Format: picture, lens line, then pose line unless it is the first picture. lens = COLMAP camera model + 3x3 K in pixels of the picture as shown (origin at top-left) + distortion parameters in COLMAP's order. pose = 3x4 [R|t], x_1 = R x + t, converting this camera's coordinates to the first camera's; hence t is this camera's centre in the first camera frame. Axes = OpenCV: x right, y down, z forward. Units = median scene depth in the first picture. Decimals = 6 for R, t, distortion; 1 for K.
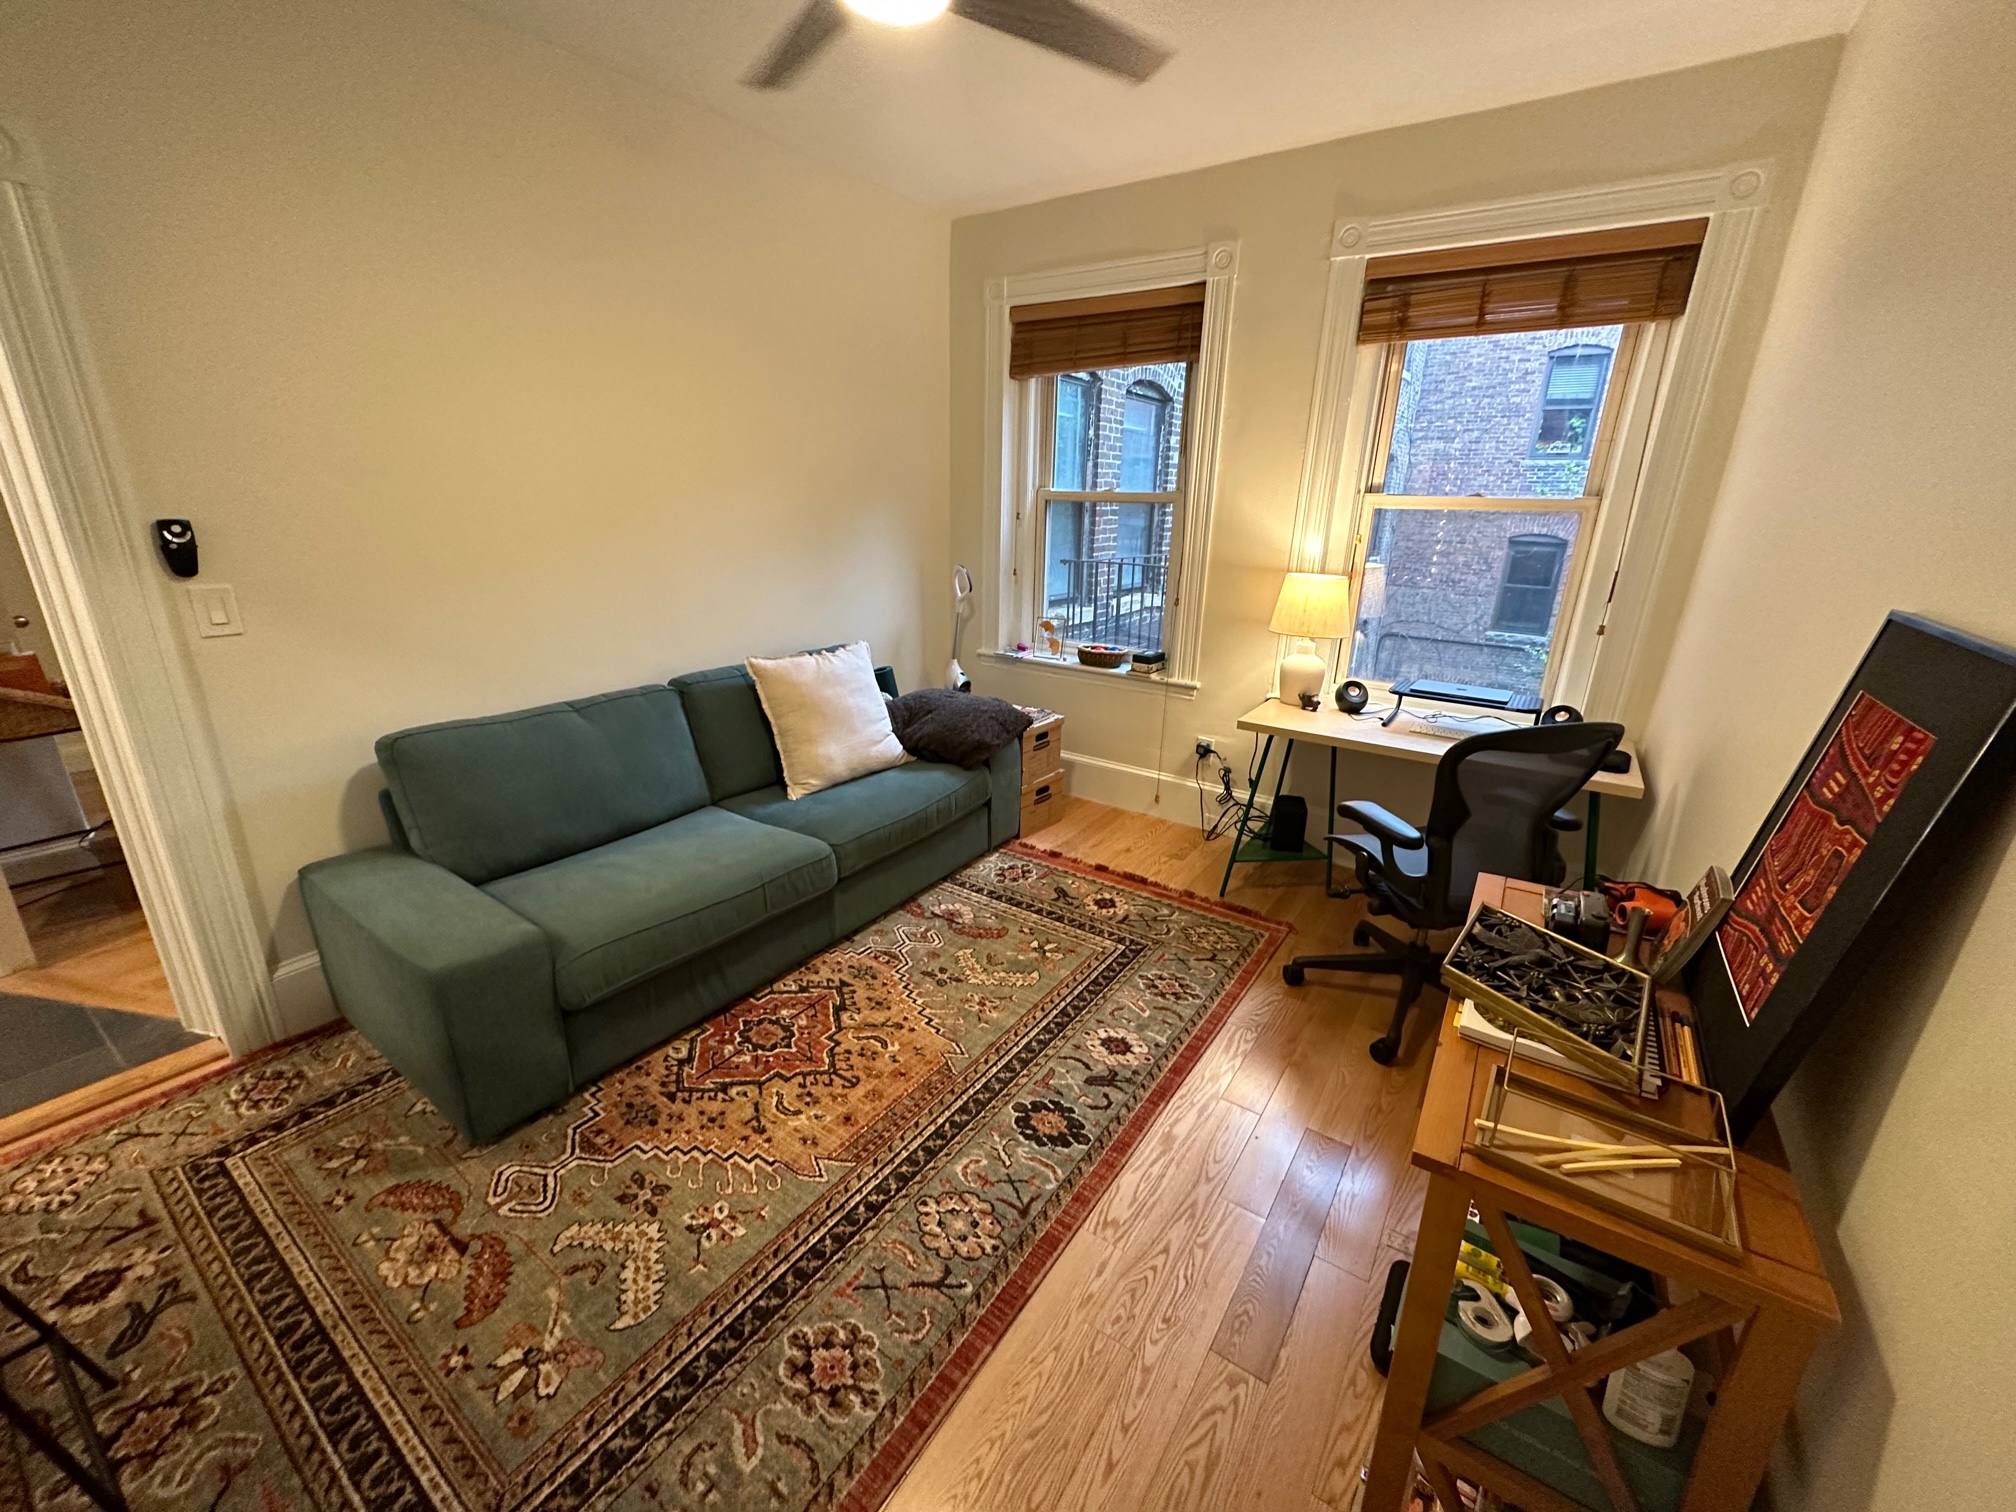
lens RADIAL K [[799.3, 0, 1007.9], [0, 799.3, 755.7], [0, 0, 1]] dist [-0.002523, 0.000798]
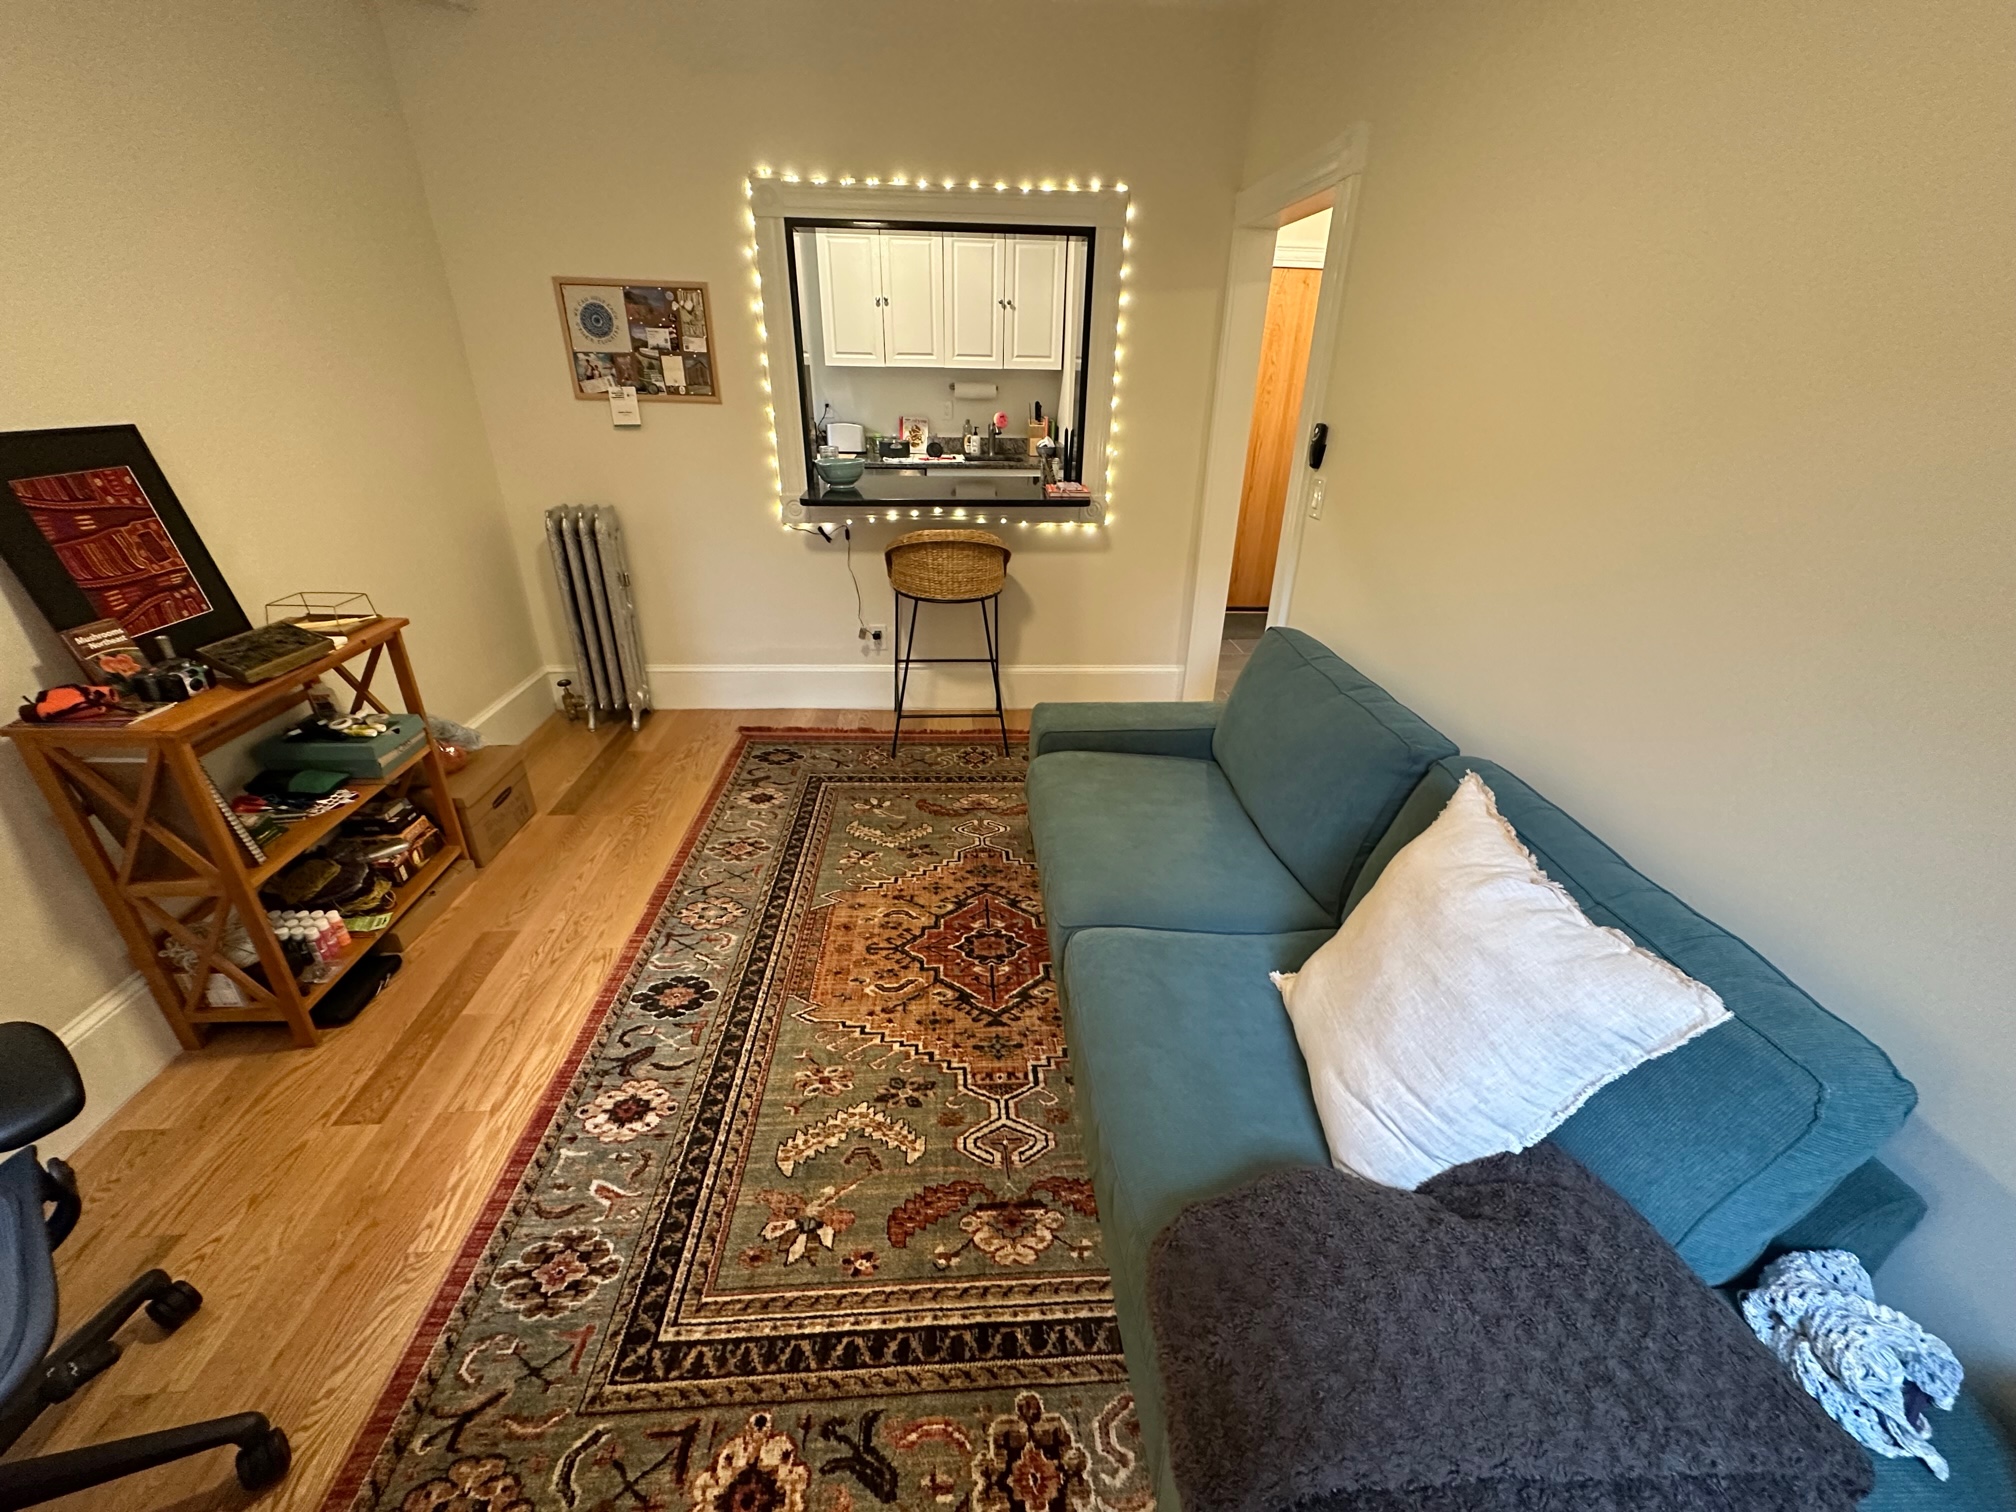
lens RADIAL K [[799.3, 0, 1007.2], [0, 799.3, 756.7], [0, 0, 1]] dist [-0.002523, 0.000798]
pose [[-0.778972, 0.242689, -0.578191, 0.212513], [-0.227114, 0.750270, 0.620898, -0.470899], [0.584485, 0.614977, -0.529321, 1.397010]]
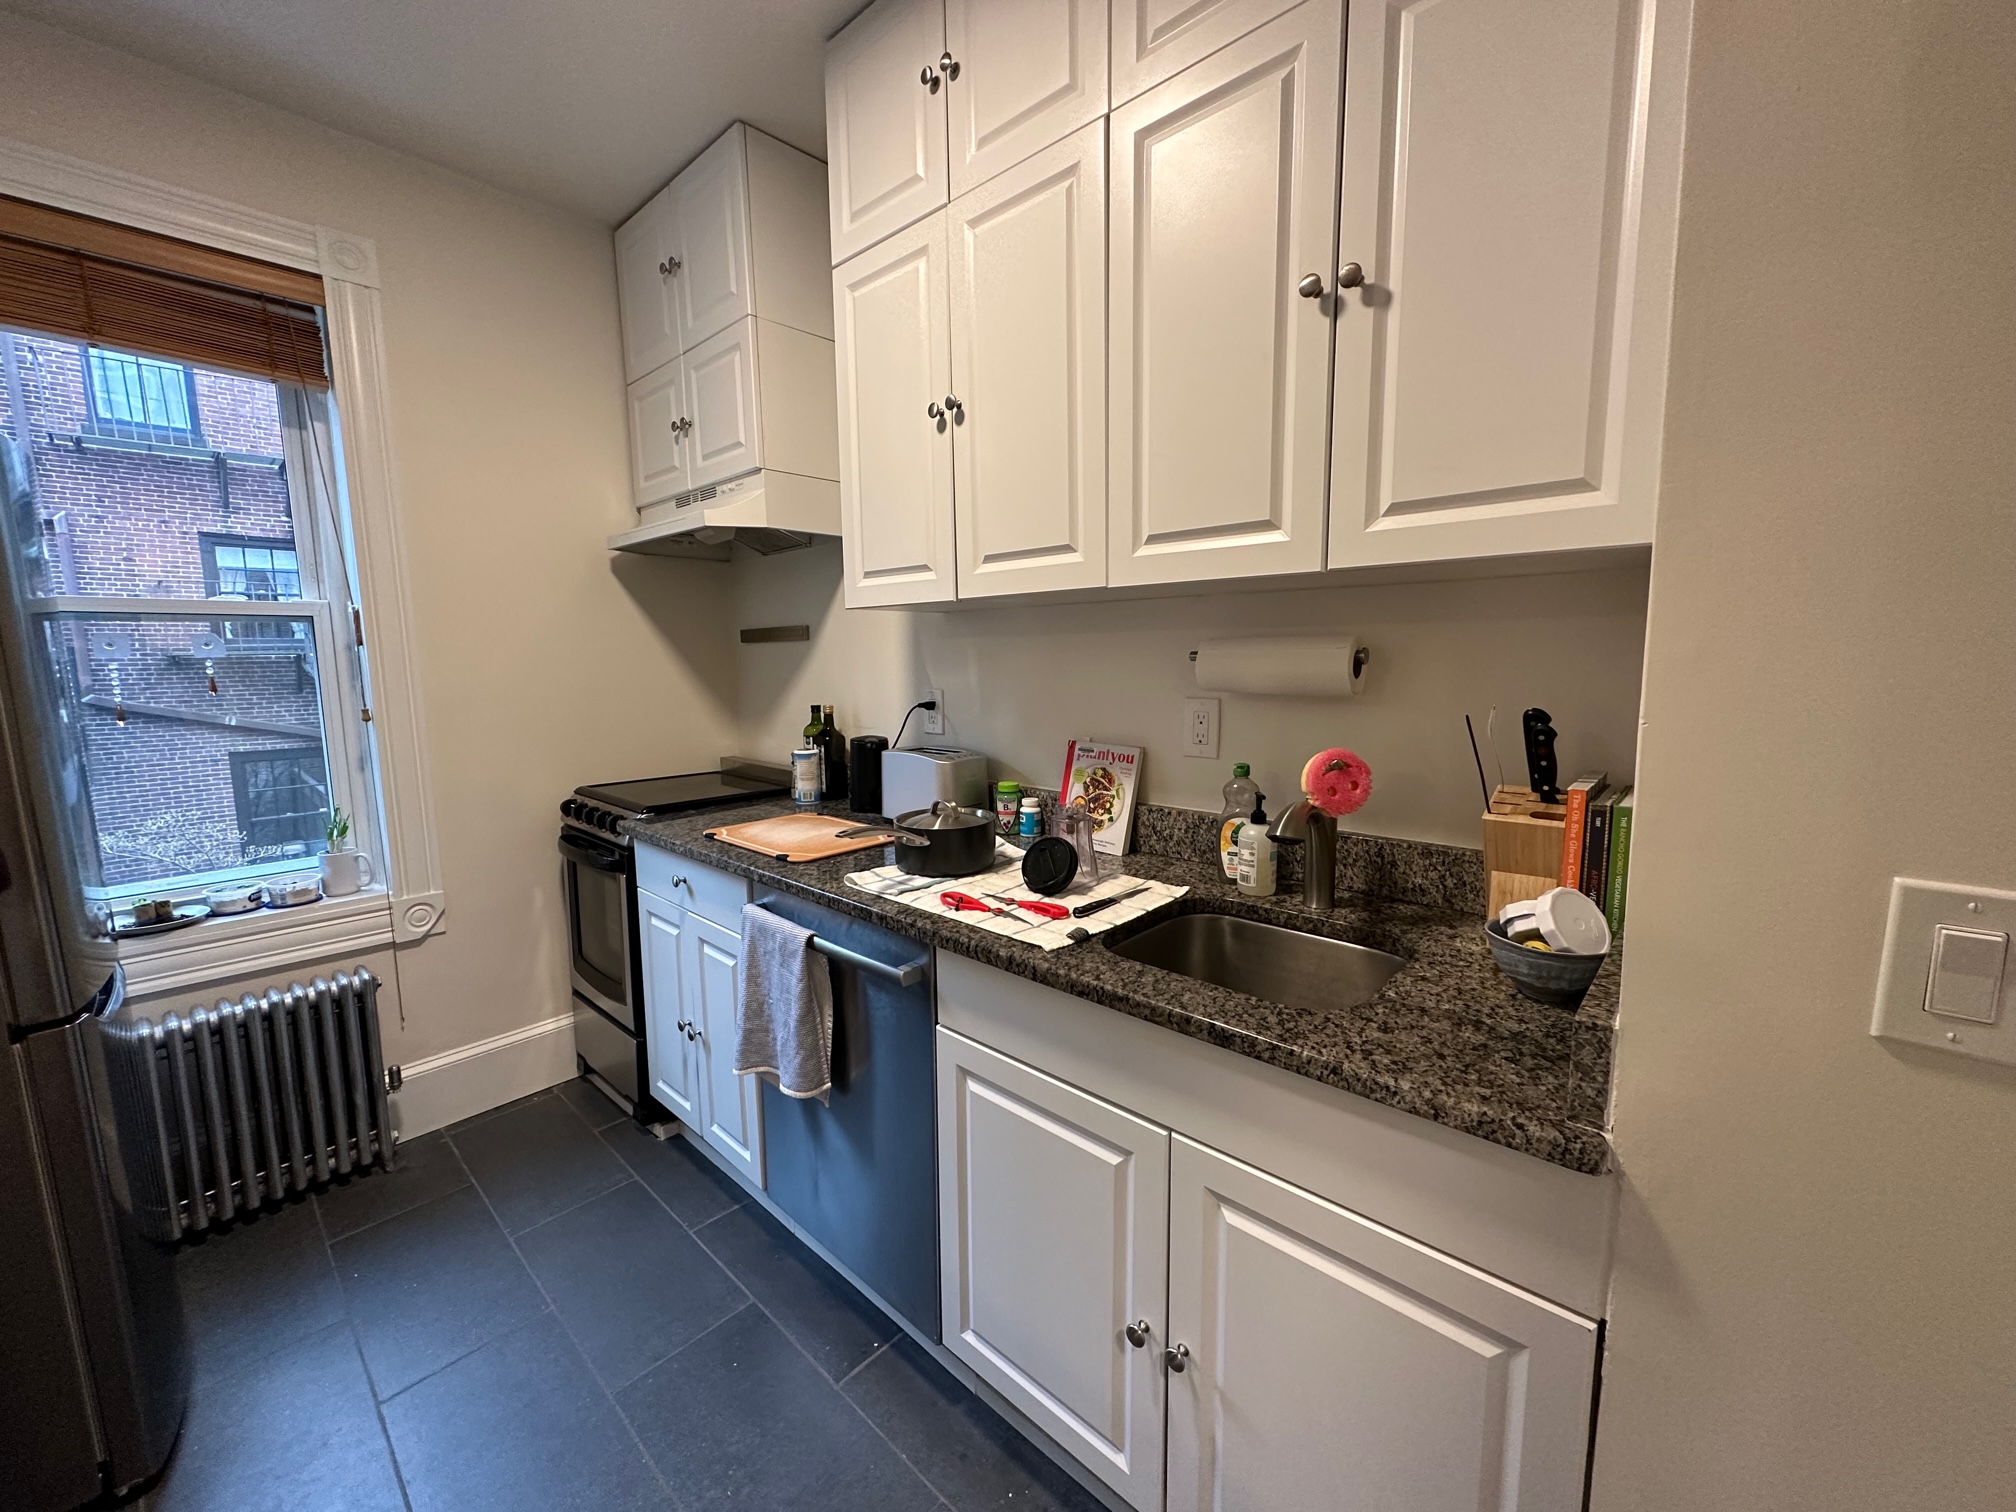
lens RADIAL K [[799.3, 0, 1006.5], [0, 799.3, 755.7], [0, 0, 1]] dist [-0.002523, 0.000798]
pose [[-0.988245, -0.030312, 0.149844, -1.216689], [0.036703, 0.904439, 0.425022, -0.007701], [-0.148408, 0.425525, -0.892695, 0.056874]]
